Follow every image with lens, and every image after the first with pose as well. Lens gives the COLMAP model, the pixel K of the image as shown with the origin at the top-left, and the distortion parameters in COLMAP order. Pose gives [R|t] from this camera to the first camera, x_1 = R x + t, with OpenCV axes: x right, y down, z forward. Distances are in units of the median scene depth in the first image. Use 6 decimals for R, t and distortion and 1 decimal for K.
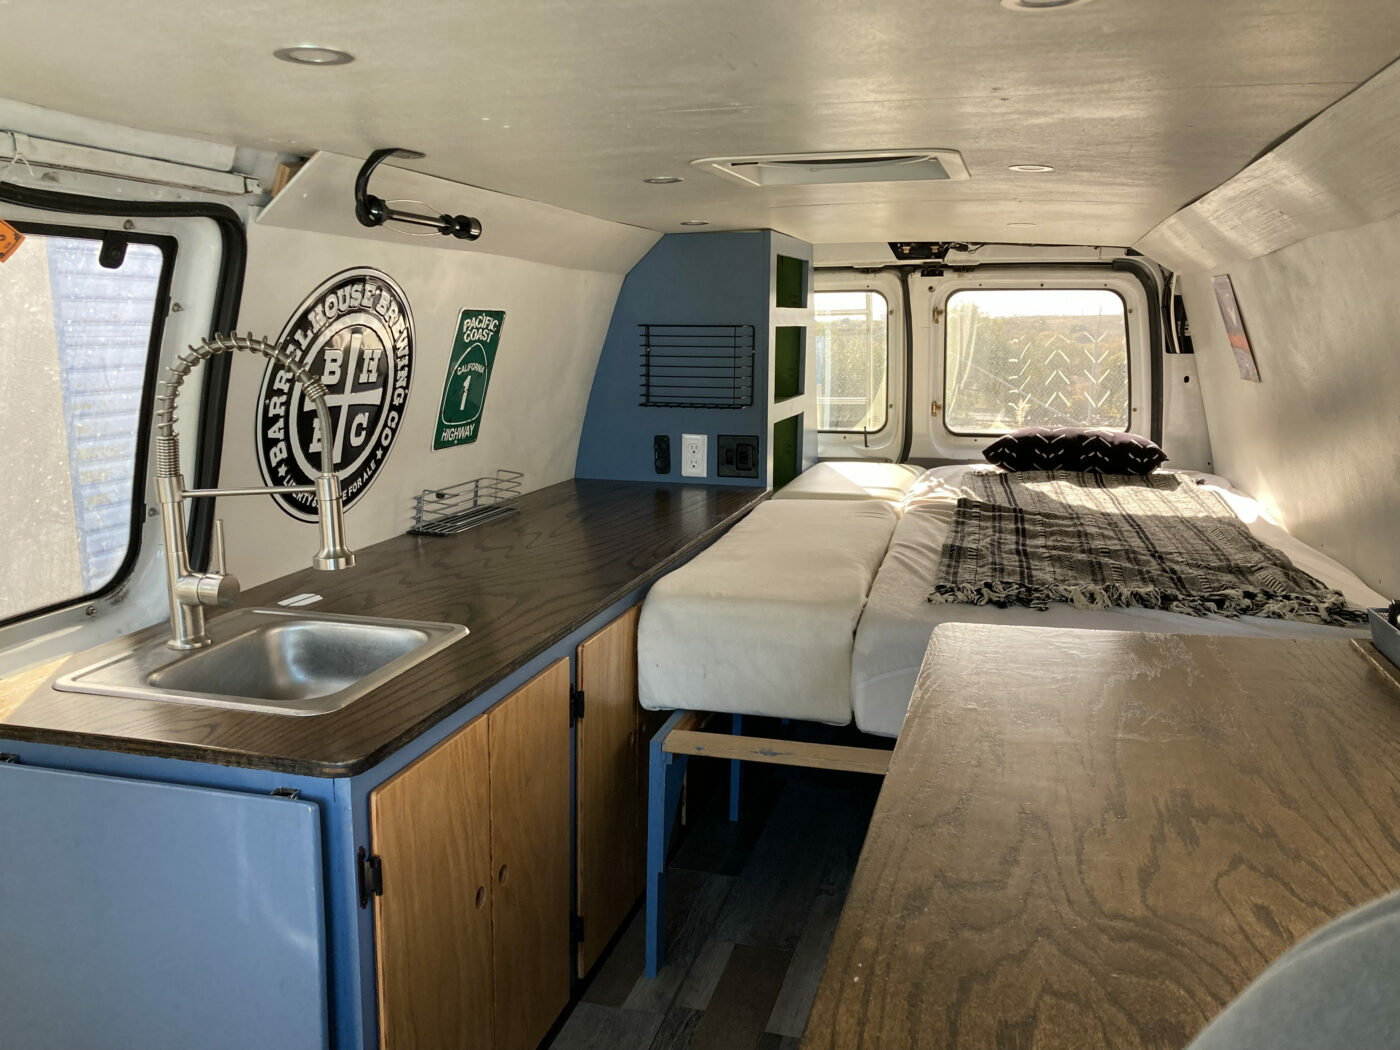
lens RADIAL K [[1166.8, 0, 696.2], [0, 1166.8, 533.0], [0, 0, 1]] dist [0.057720, -0.056372]
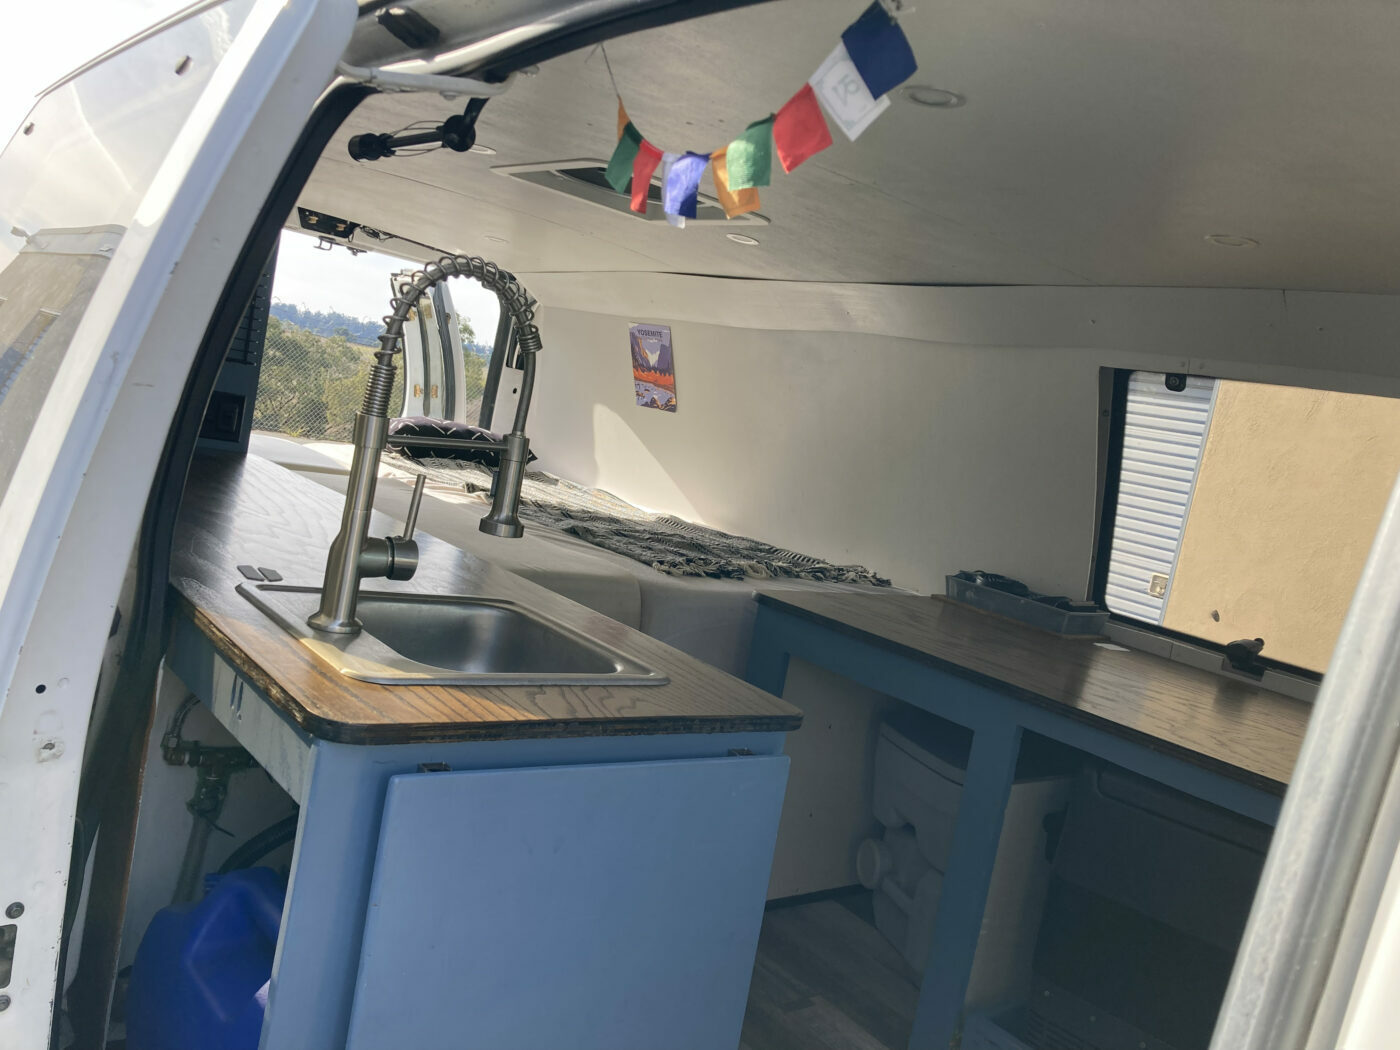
lens RADIAL K [[1173.1, 0, 702.2], [0, 1173.1, 547.1], [0, 0, 1]] dist [0.164837, -0.252600]
pose [[0.558856, 0.013299, 0.829158, -0.587349], [-0.038083, 0.999228, 0.009641, 0.012064], [-0.828390, -0.036964, 0.558931, 0.204986]]
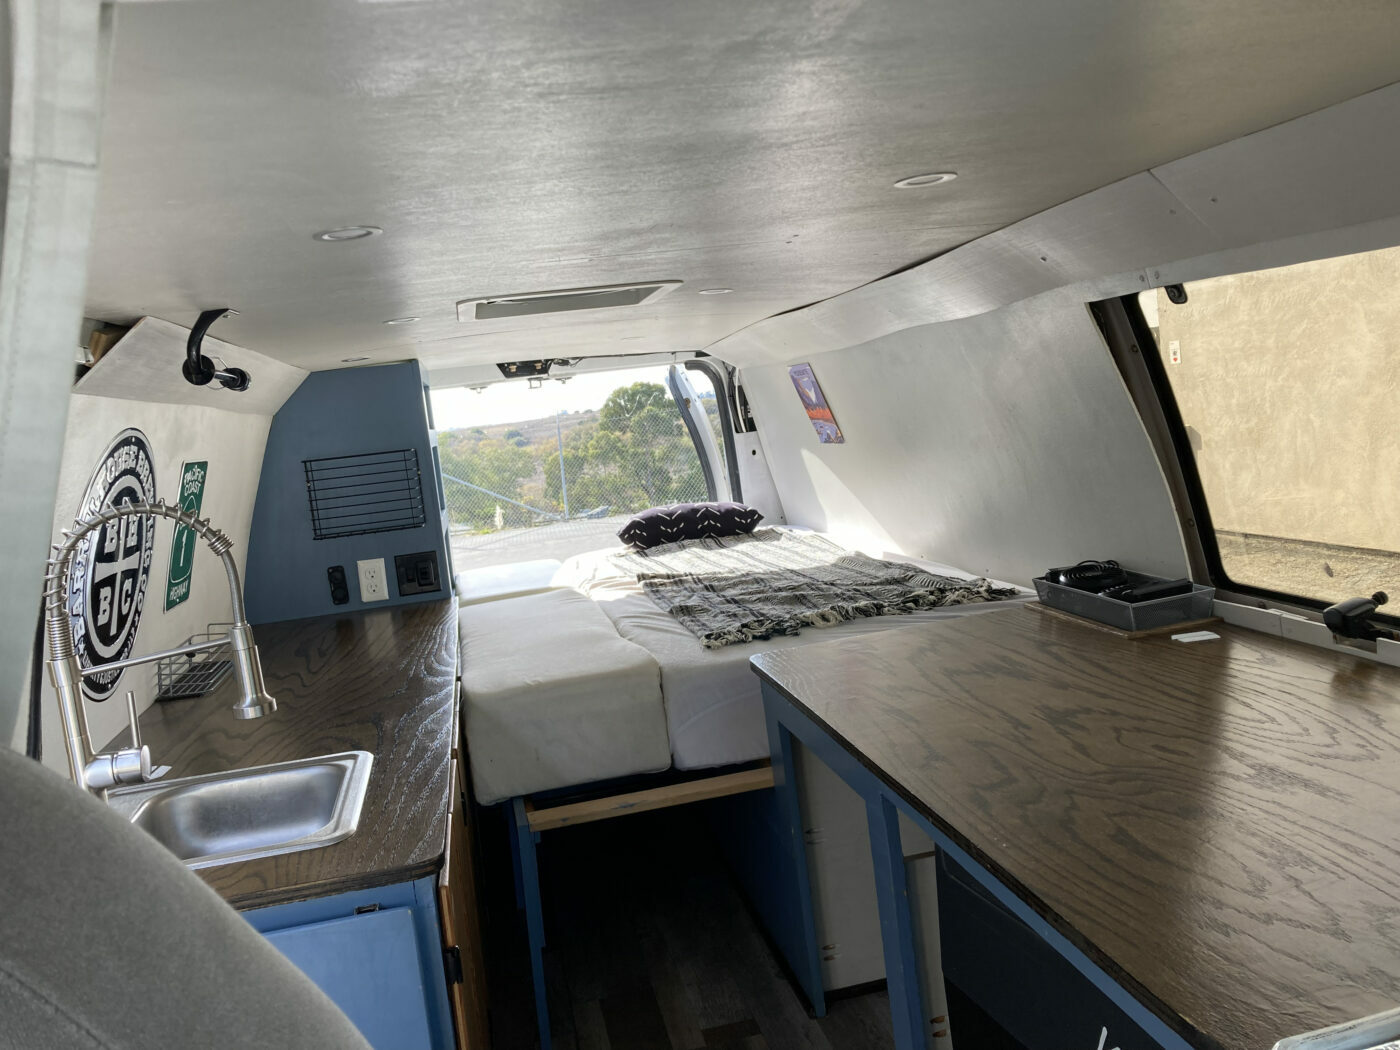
lens RADIAL K [[1166.8, 0, 696.2], [0, 1166.8, 533.0], [0, 0, 1]] dist [0.057720, -0.056372]
pose [[0.880813, -0.153476, 0.447898, -0.236920], [0.196608, 0.979148, -0.051124, 0.001366], [-0.430713, 0.133091, 0.892622, -0.051743]]
